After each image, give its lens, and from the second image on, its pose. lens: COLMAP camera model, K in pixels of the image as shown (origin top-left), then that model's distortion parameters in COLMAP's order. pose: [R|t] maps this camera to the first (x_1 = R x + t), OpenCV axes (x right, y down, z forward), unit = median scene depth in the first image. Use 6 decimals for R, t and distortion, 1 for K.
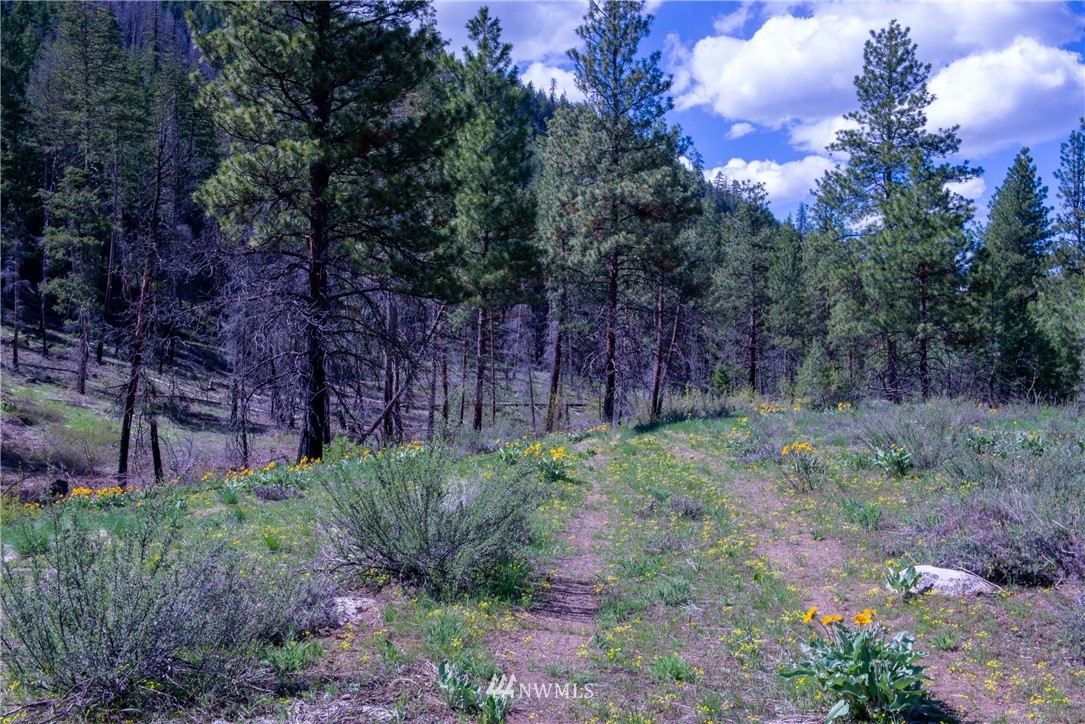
lens RADIAL K [[1203.8, 0, 543.2], [0, 1203.8, 362.5], [0, 0, 1]] dist [-0.001159, 0.000000]
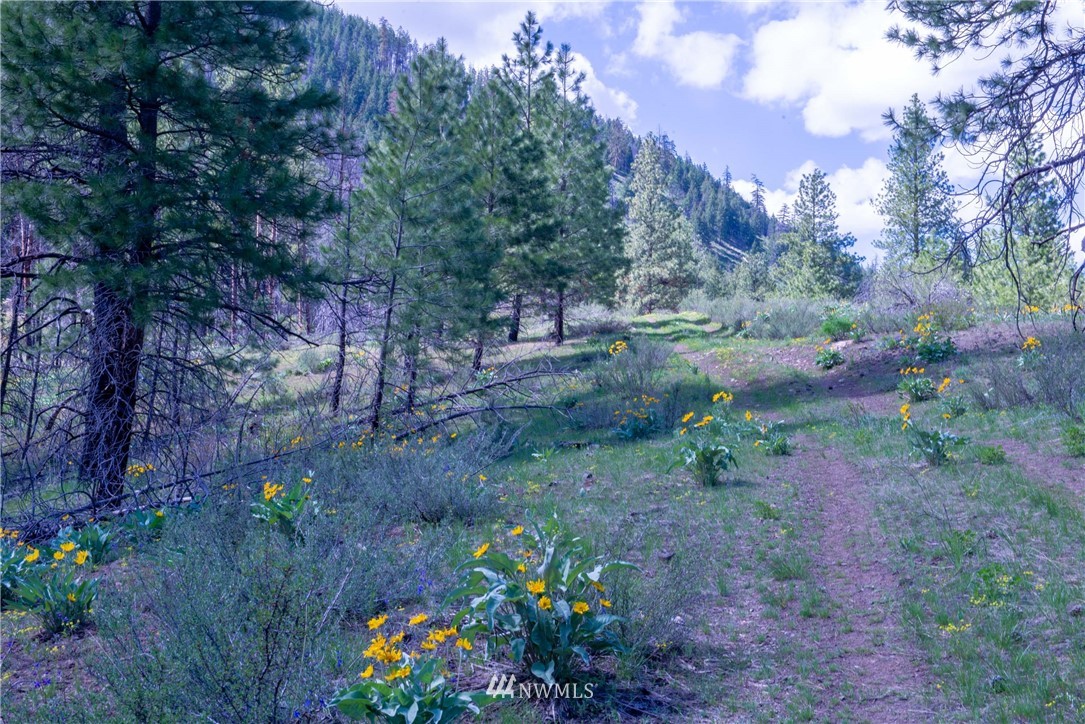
lens RADIAL K [[1709.1, 0, 541.7], [0, 1709.1, 361.9], [0, 0, 1]] dist [0.044008, 0.000000]
pose [[0.999913, 0.012710, -0.003568, -0.099472], [-0.012892, 0.998303, -0.056785, 0.155450], [0.002840, 0.056826, 0.998380, -1.677728]]
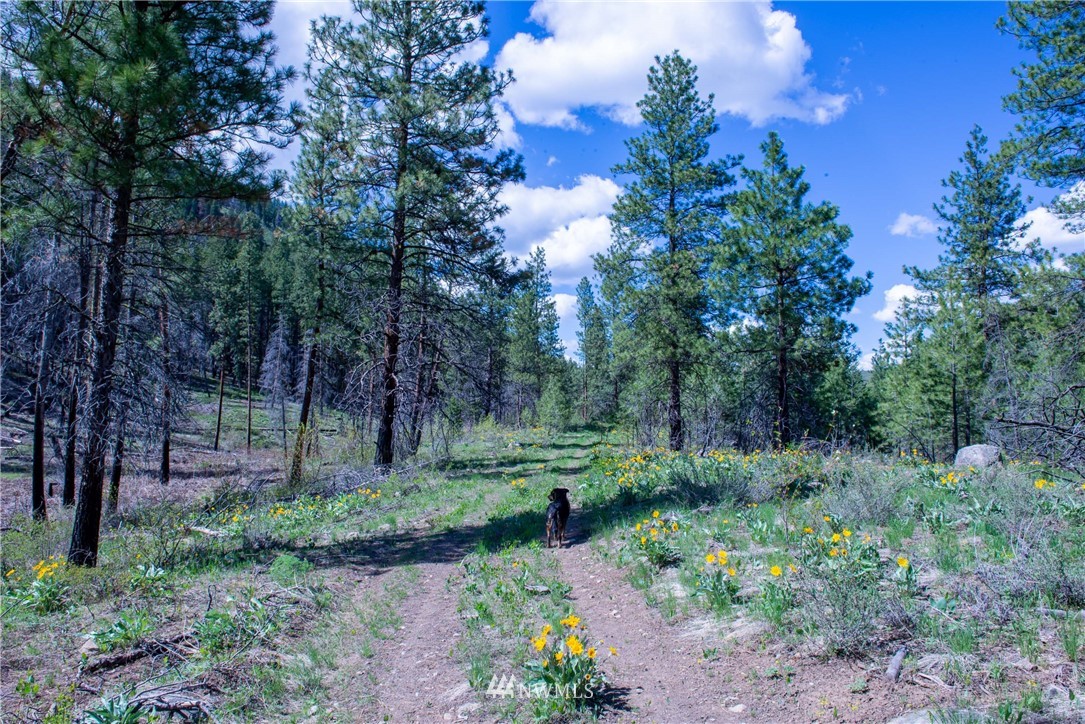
lens RADIAL K [[747.4, 0, 543.6], [0, 747.4, 353.3], [0, 0, 1]] dist [0.006257, 0.000124]
pose [[0.950753, 0.040008, 0.307357, 0.007944], [-0.019873, 0.997462, -0.068365, 0.012492], [-0.309312, 0.058890, 0.949135, 0.561898]]
